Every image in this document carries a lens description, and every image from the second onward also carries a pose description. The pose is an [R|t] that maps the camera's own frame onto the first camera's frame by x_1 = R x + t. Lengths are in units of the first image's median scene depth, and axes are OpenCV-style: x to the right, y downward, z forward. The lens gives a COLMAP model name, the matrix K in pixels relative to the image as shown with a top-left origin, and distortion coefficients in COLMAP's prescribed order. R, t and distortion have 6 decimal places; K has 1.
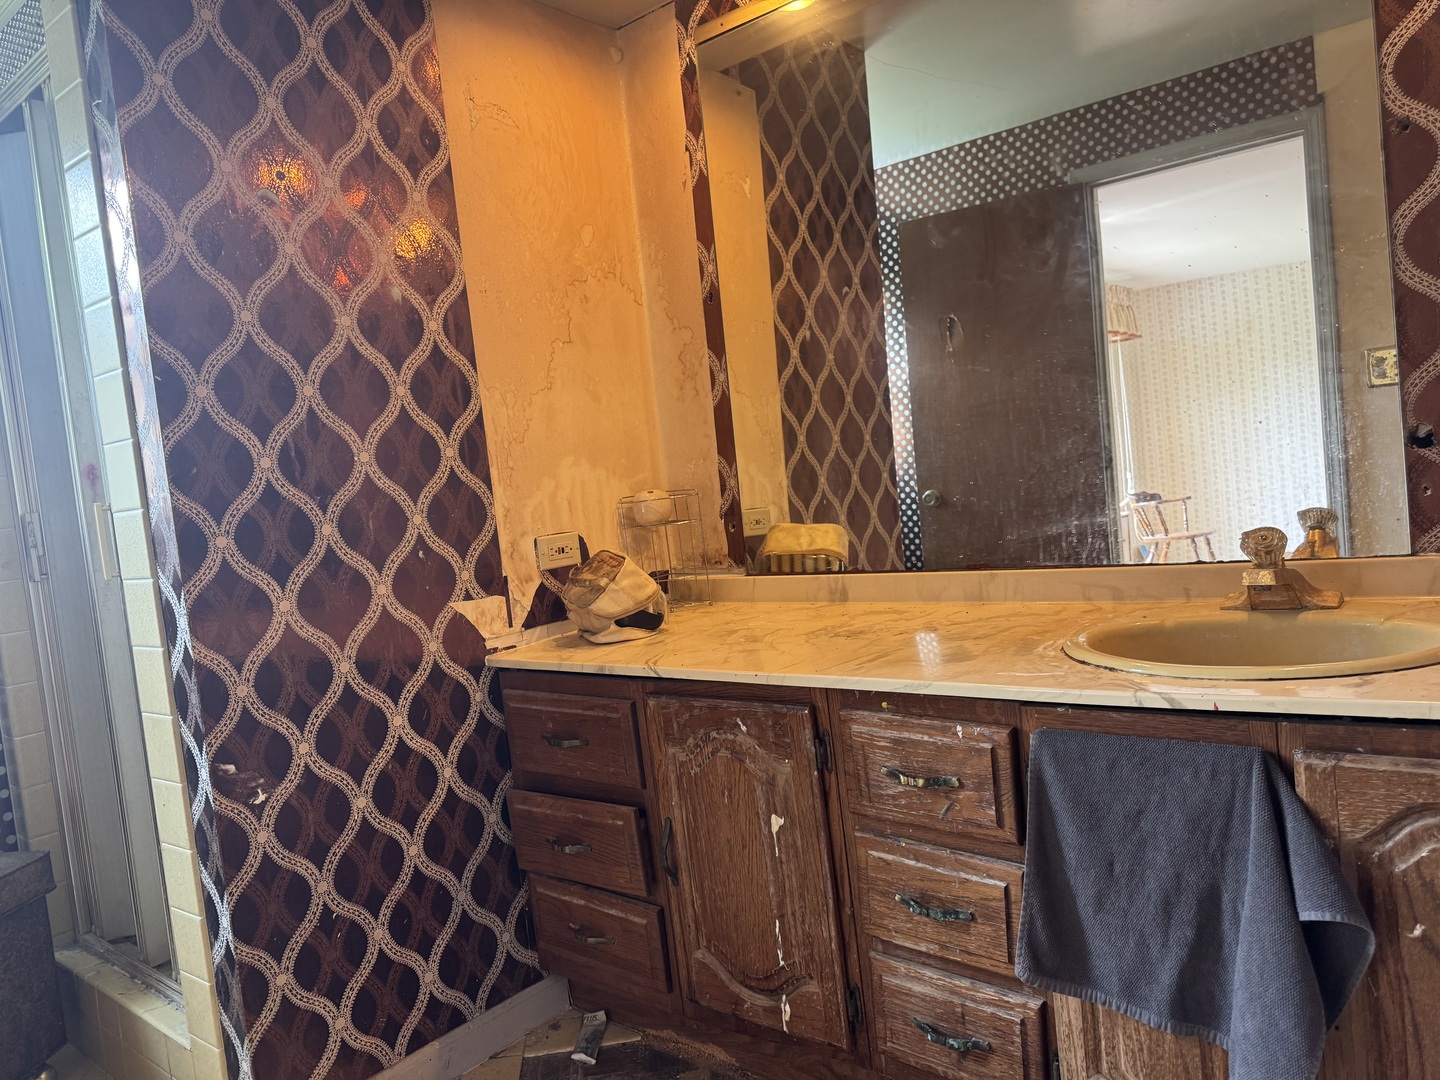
lens RADIAL K [[1026.8, 0, 651.7], [0, 1026.8, 536.7], [0, 0, 1]] dist [0.030497, -0.029661]
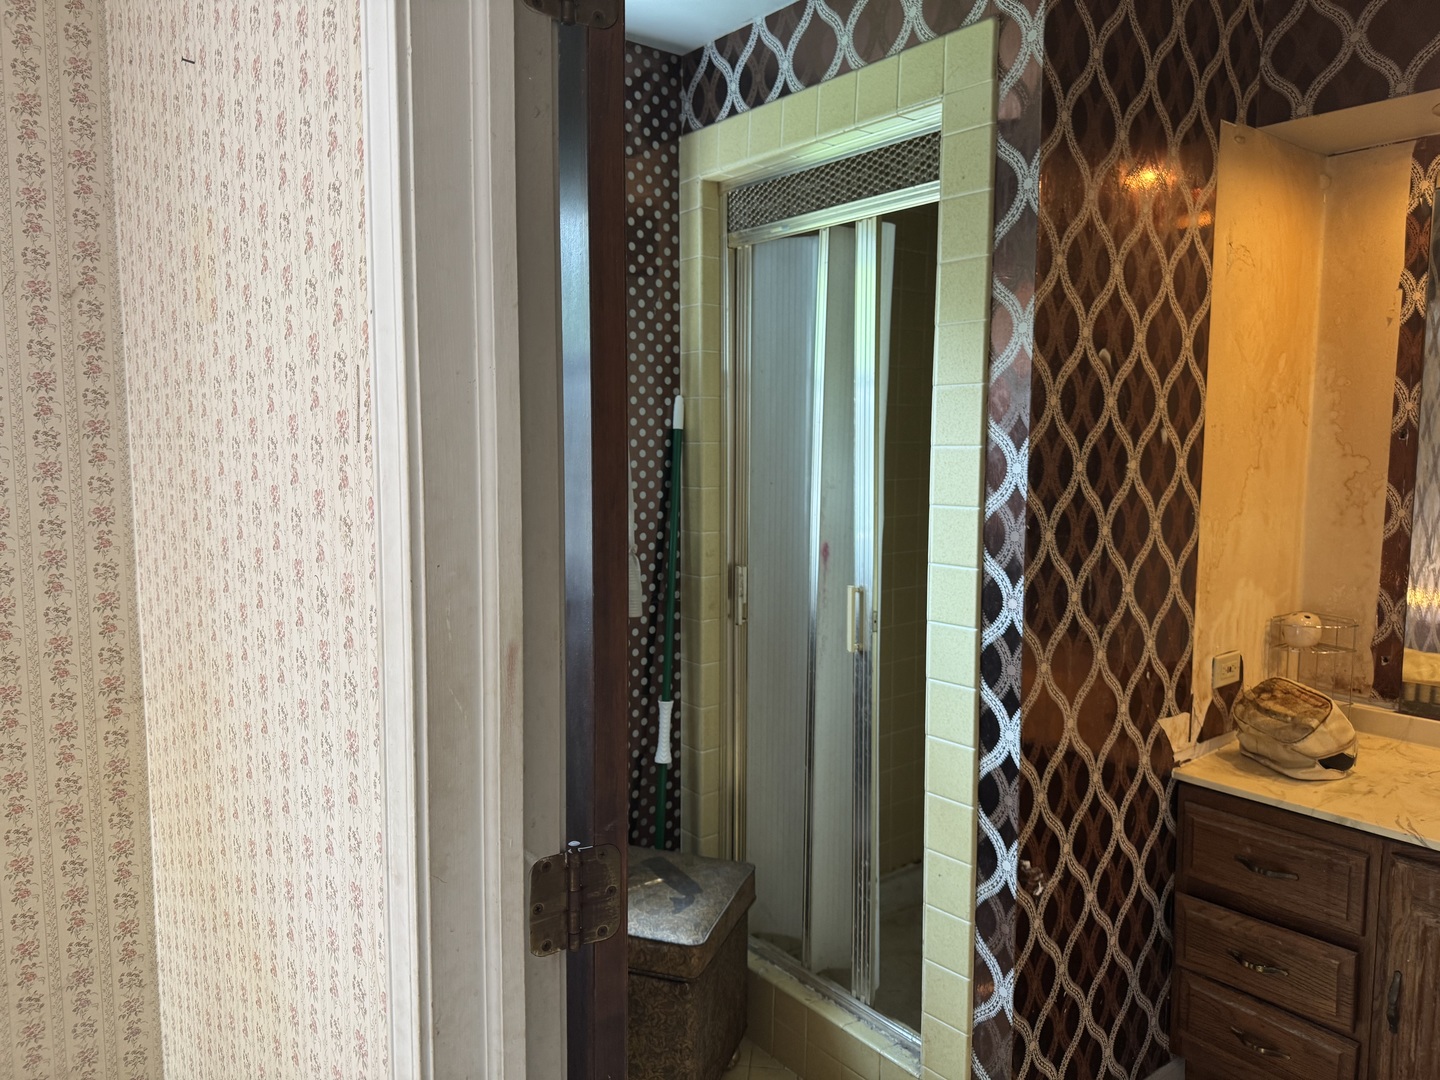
lens RADIAL K [[1026.8, 0, 714.3], [0, 1026.8, 539.4], [0, 0, 1]] dist [0.030497, -0.029661]
pose [[0.973627, 0.129131, -0.188084, -0.461042], [-0.120719, 0.991131, 0.055562, -0.124640], [0.193591, -0.031392, 0.980580, -0.147526]]
